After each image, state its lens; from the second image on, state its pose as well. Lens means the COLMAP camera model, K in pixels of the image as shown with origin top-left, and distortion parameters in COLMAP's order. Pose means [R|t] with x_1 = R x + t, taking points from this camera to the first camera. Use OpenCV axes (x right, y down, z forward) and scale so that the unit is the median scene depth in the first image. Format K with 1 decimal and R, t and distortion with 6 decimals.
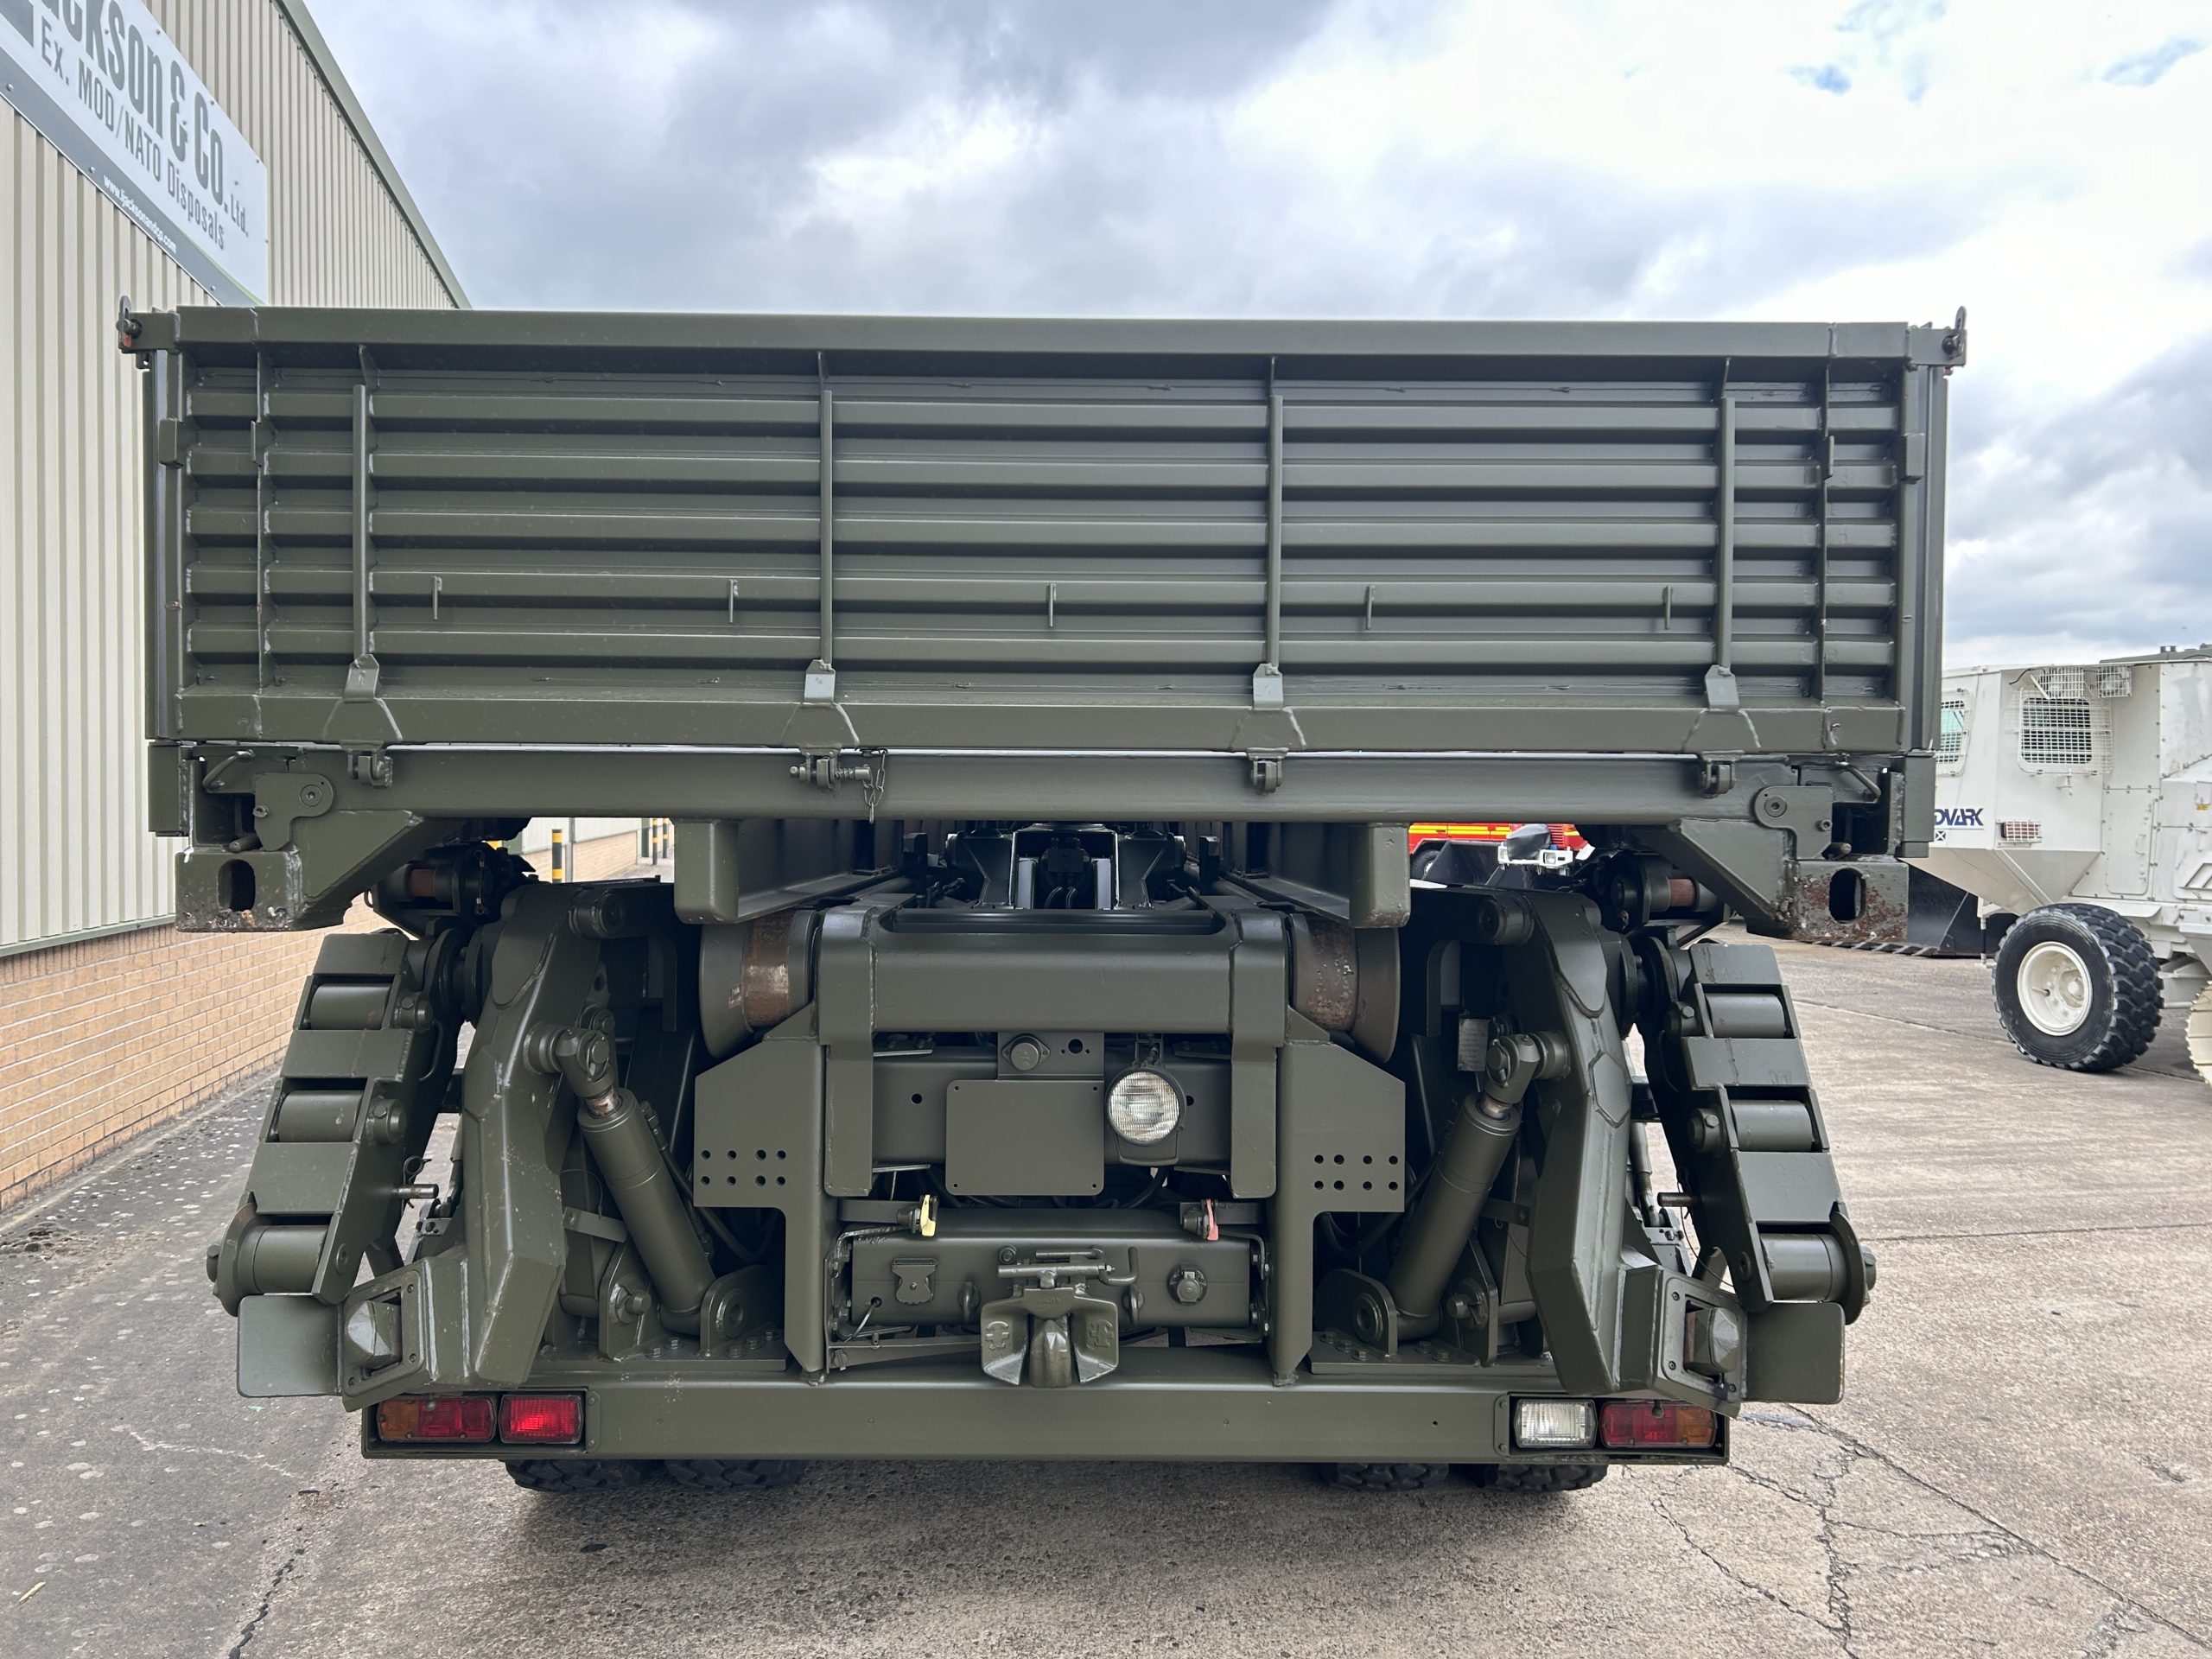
lens RADIAL K [[1644.9, 0, 1079.1], [0, 1644.9, 798.7], [0, 0, 1]] dist [0.065268, -0.059449]
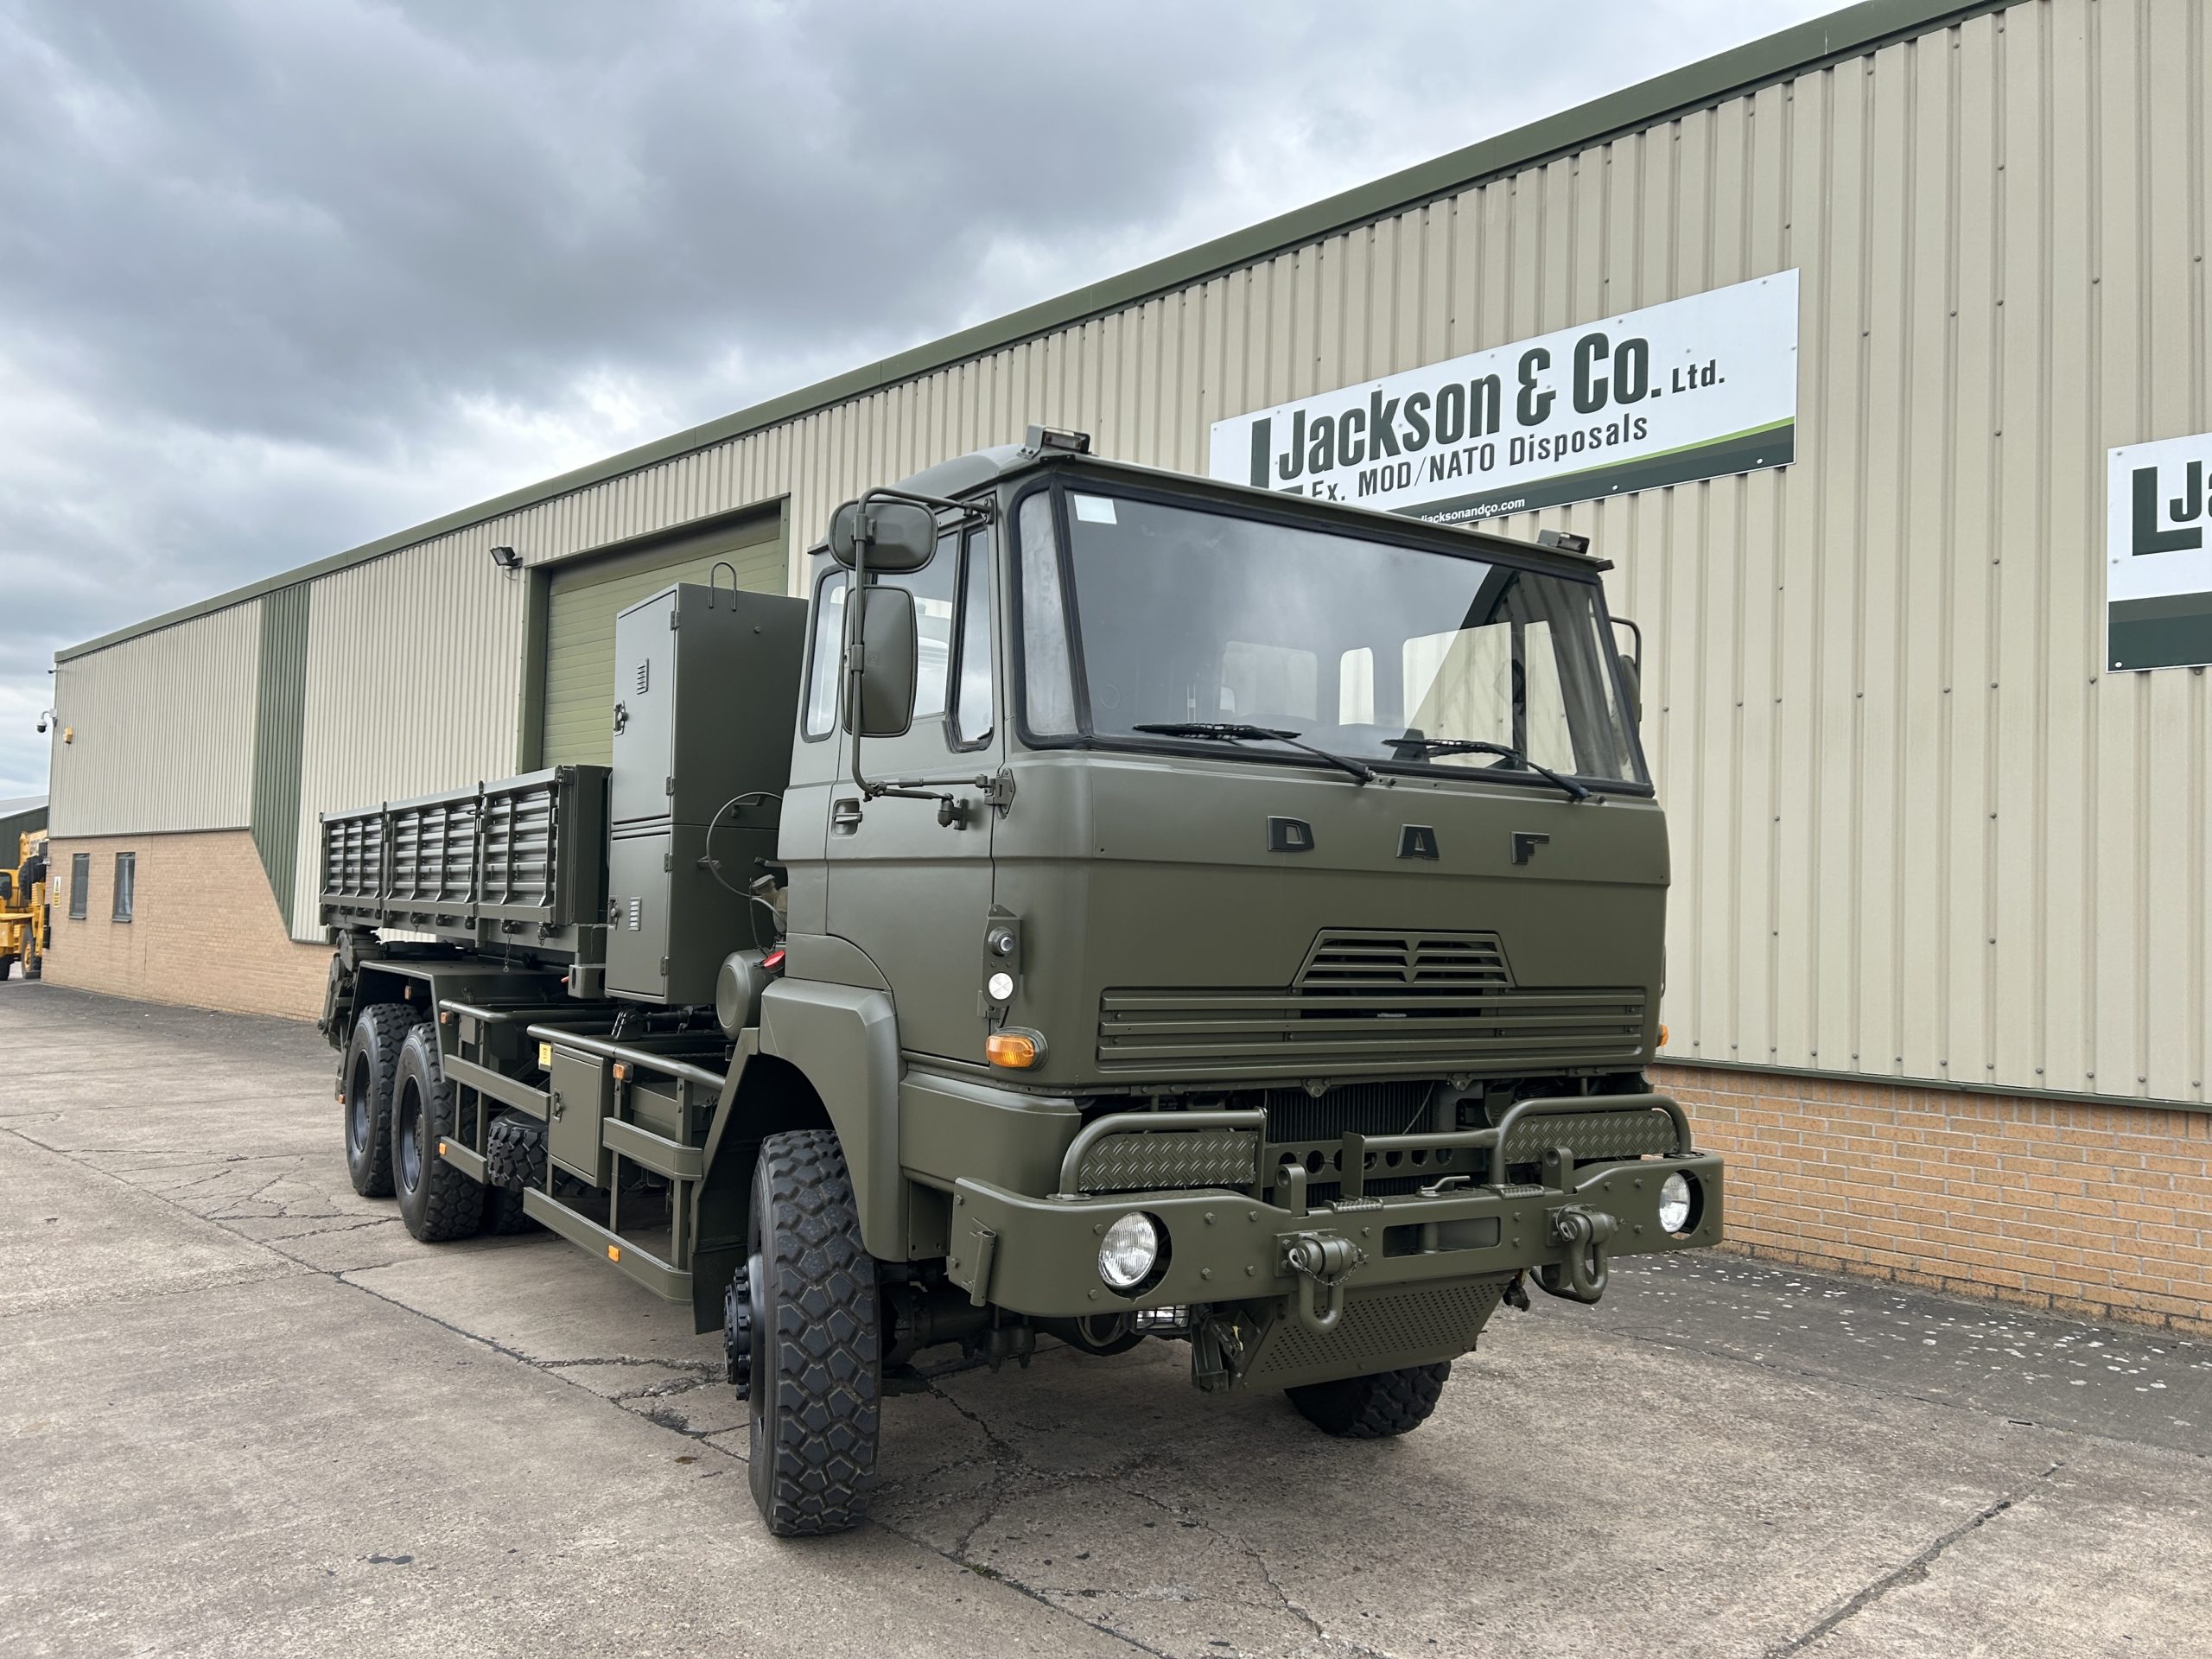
lens RADIAL K [[1654.8, 0, 1093.3], [0, 1654.8, 836.2], [0, 0, 1]] dist [0.060260, -0.051030]
pose [[-0.846365, -0.053121, -0.529947, 0.639043], [-0.032704, 0.998319, -0.047841, -0.030759], [0.531598, -0.023160, -0.846680, 3.317568]]
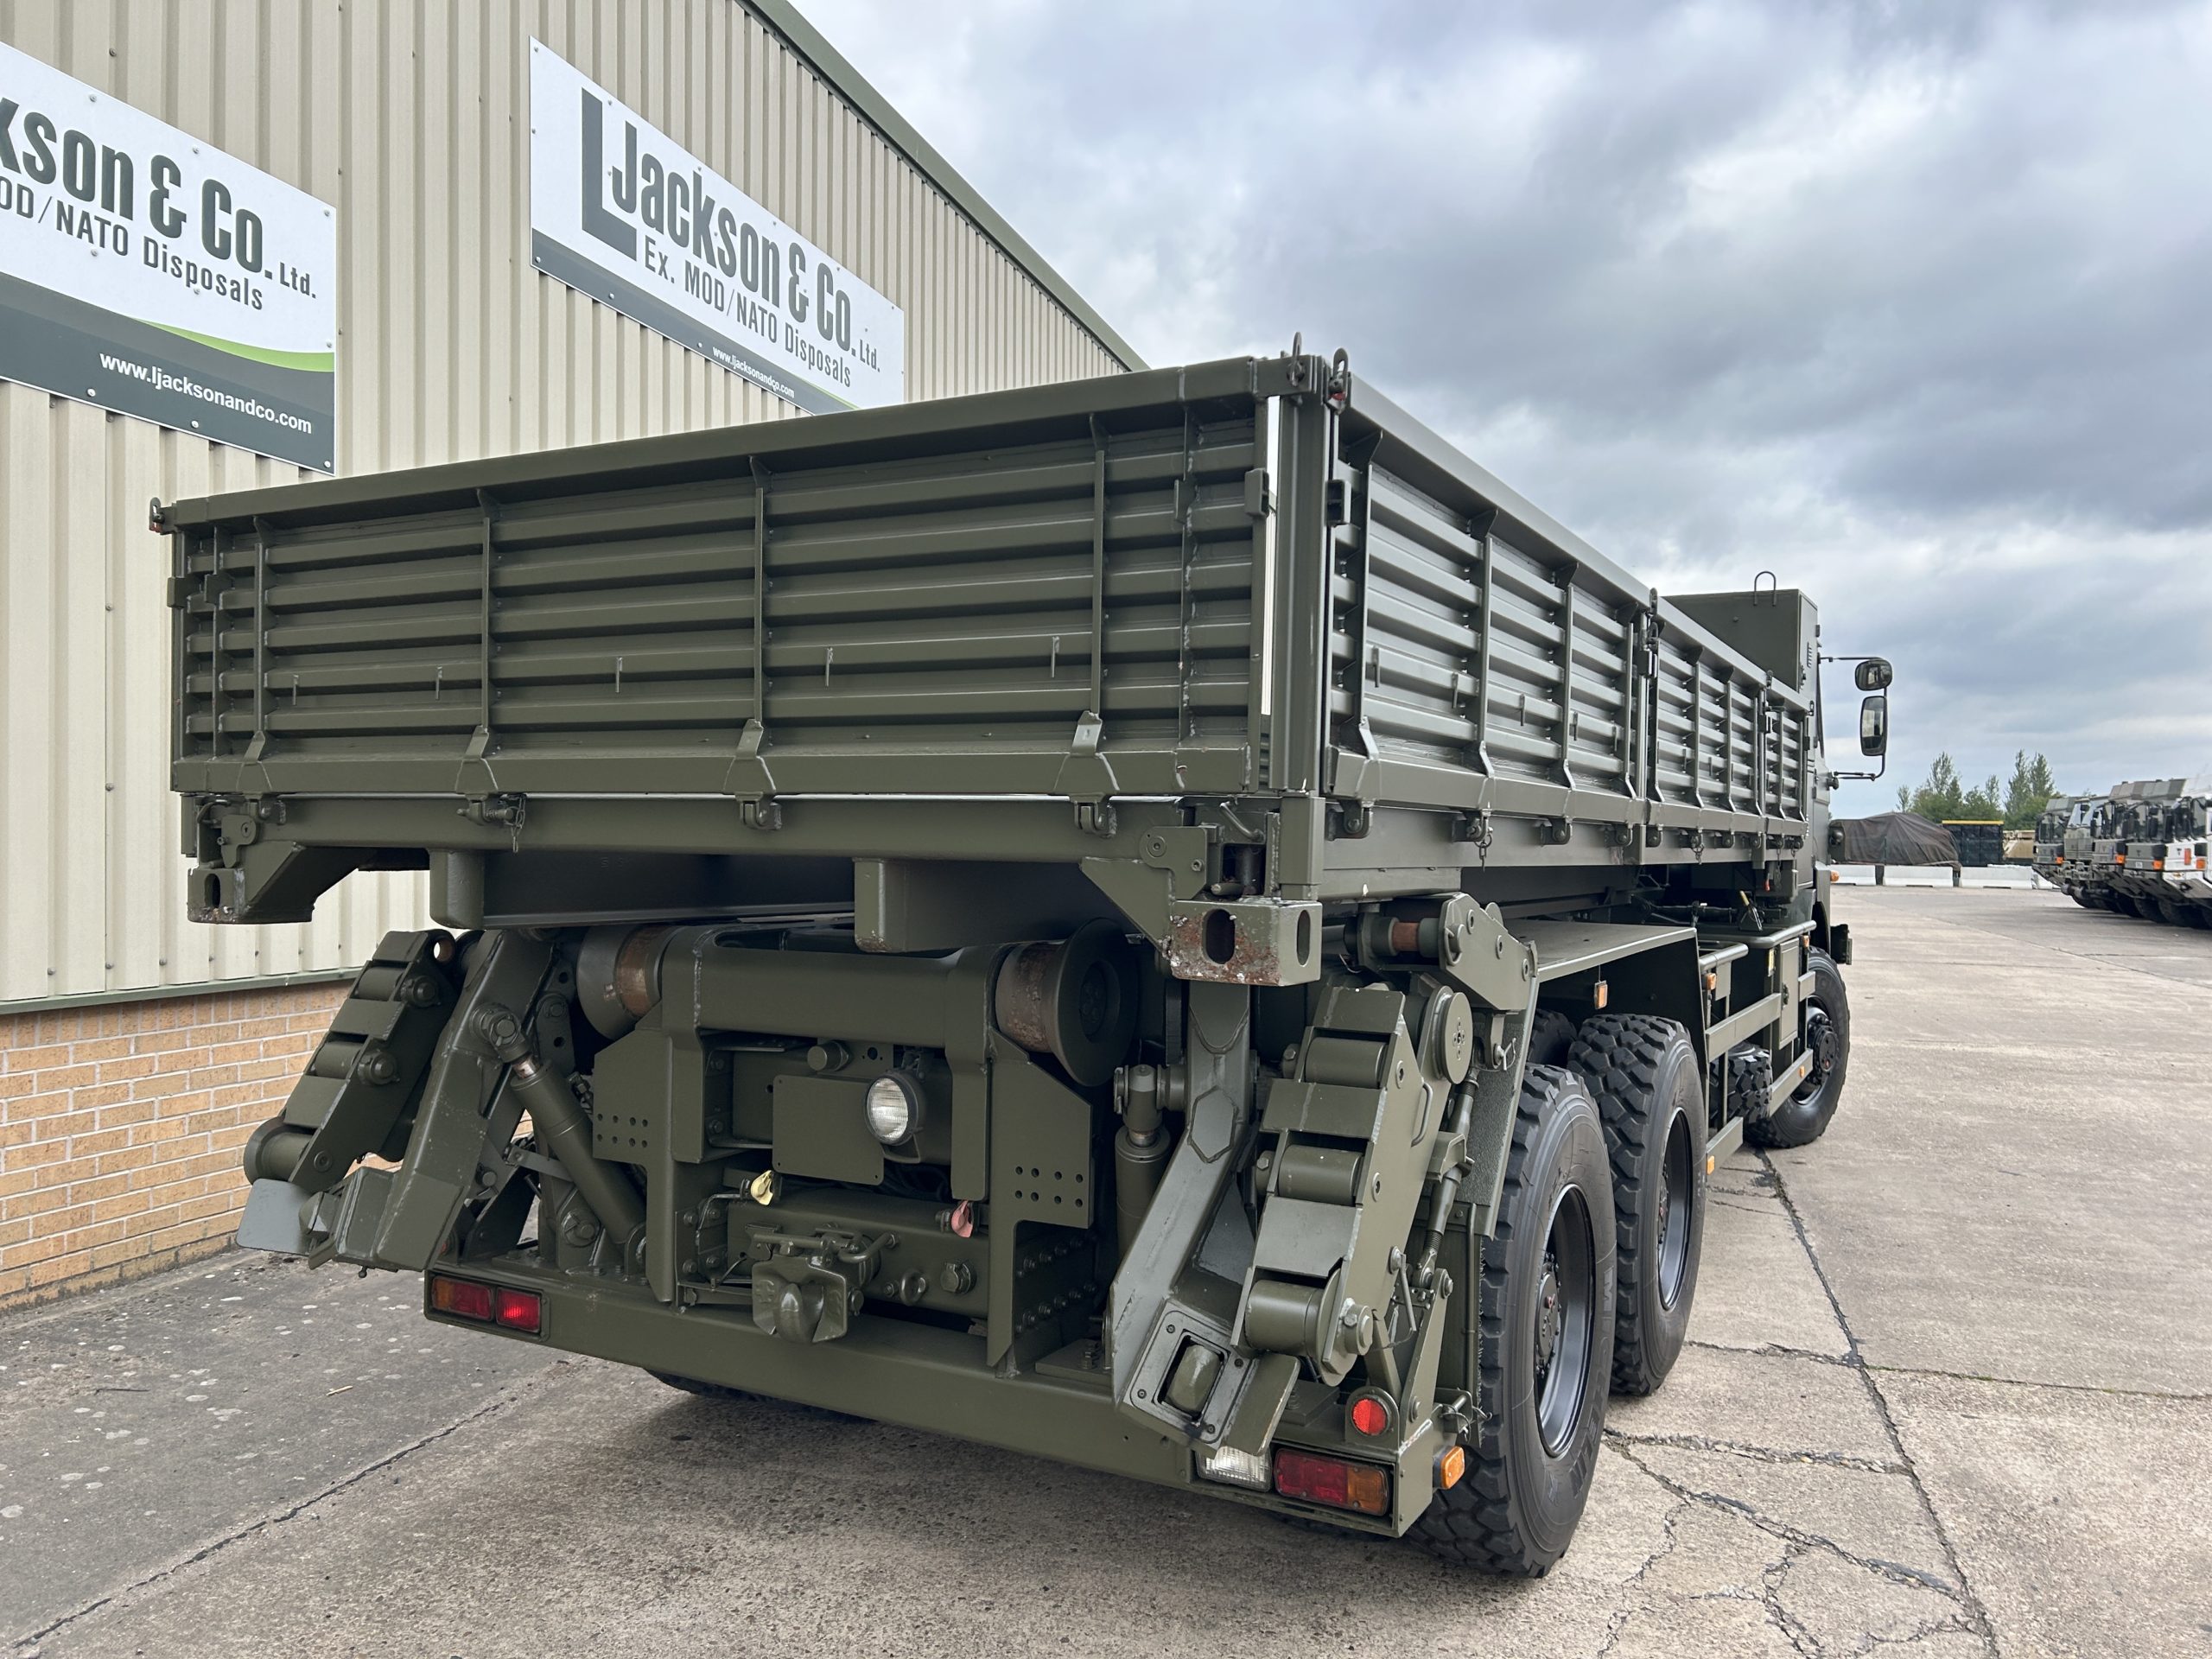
lens RADIAL K [[1654.8, 0, 1093.3], [0, 1654.8, 836.2], [0, 0, 1]] dist [0.060260, -0.051030]
pose [[0.872315, 0.006241, -0.488905, 0.470368], [-0.007518, 0.999972, -0.000650, -0.000371], [0.488887, 0.004242, 0.872337, 0.050530]]
